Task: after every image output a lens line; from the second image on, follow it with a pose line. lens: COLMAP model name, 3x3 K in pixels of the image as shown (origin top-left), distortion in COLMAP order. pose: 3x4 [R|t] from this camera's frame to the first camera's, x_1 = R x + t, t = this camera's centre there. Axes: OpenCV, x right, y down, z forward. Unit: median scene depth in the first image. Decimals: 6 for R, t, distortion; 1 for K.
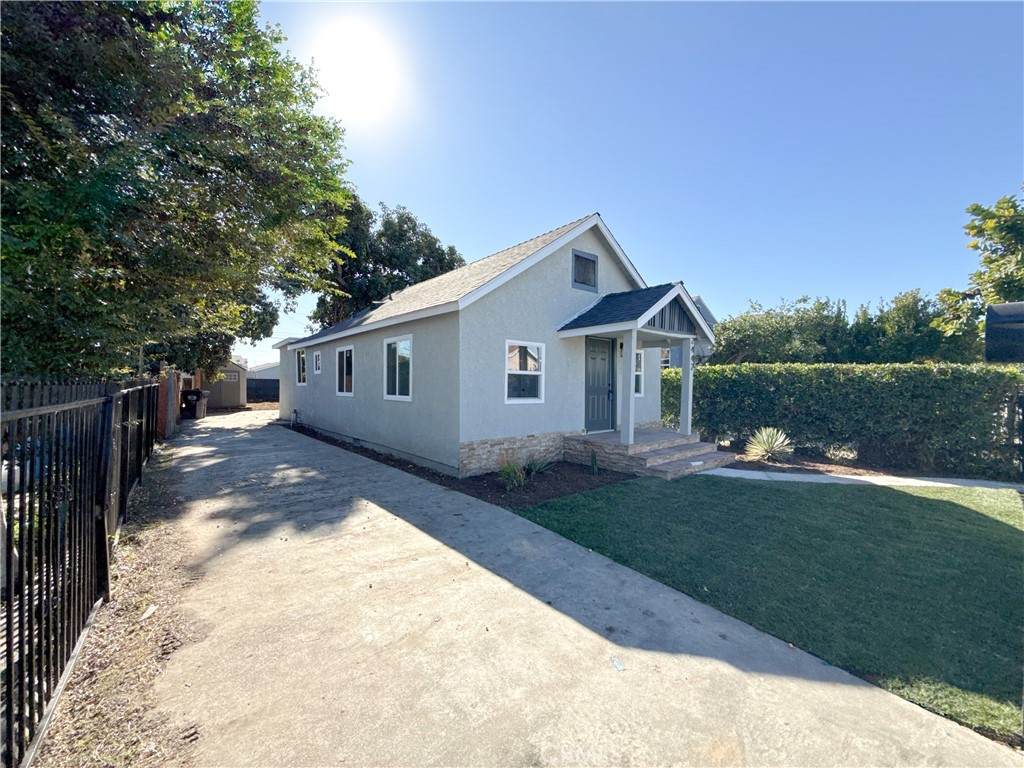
lens RADIAL K [[408.2, 0, 515.2], [0, 408.2, 391.0], [0, 0, 1]] dist [0.000586, -0.000265]
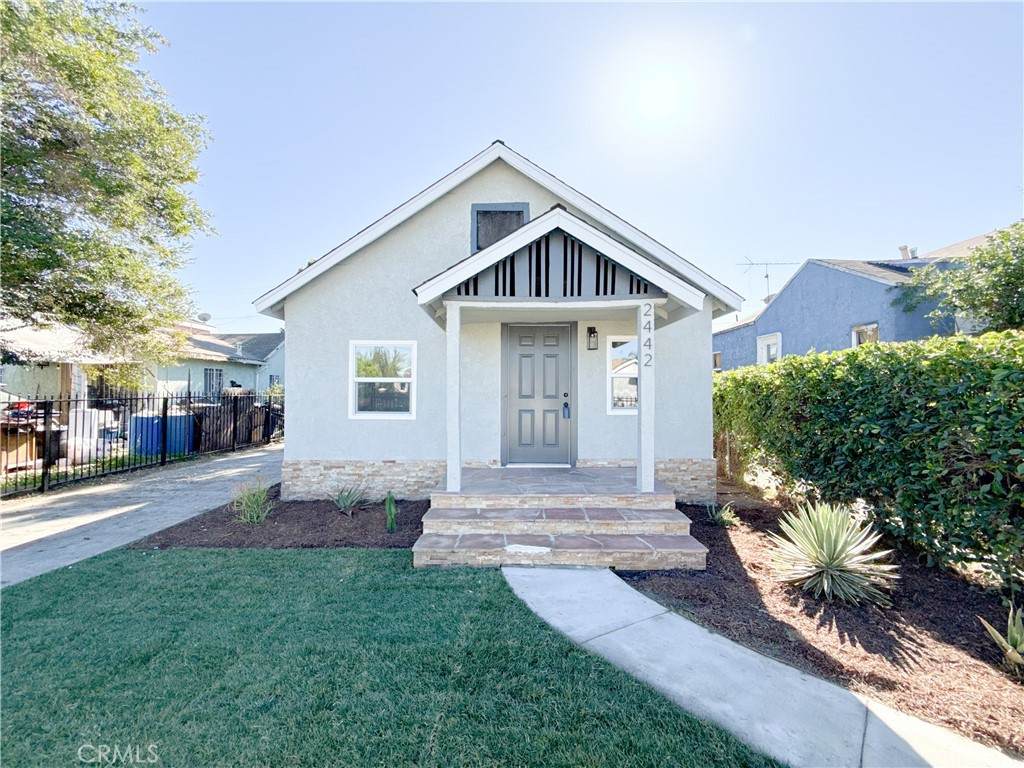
lens RADIAL K [[408.2, 0, 514.4], [0, 408.2, 379.9], [0, 0, 1]] dist [0.000586, -0.000265]
pose [[0.761255, -0.002453, -0.648448, 0.590768], [-0.003680, 0.999960, -0.008102, -0.032272], [0.648443, 0.008554, 0.761216, 0.457051]]
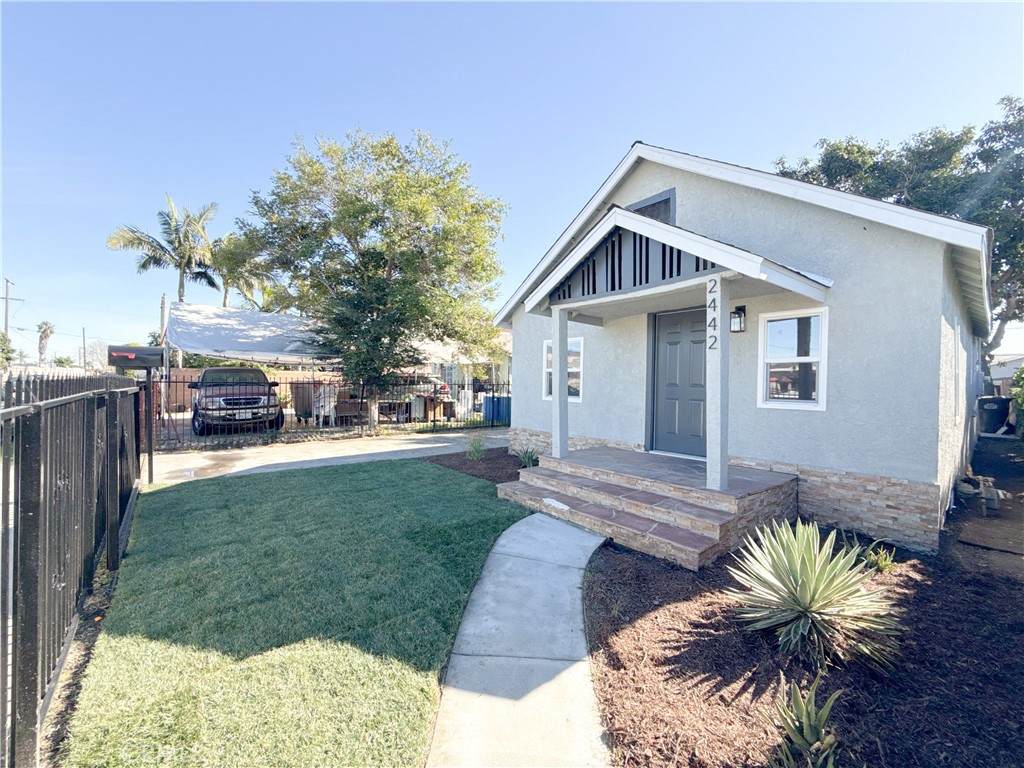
lens RADIAL K [[408.2, 0, 512.4], [0, 408.2, 377.1], [0, 0, 1]] dist [0.000586, -0.000265]
pose [[0.004638, 0.000852, -0.999989, 0.826256], [-0.002970, 0.999995, 0.000838, -0.023186], [0.999985, 0.002966, 0.004640, 0.709641]]
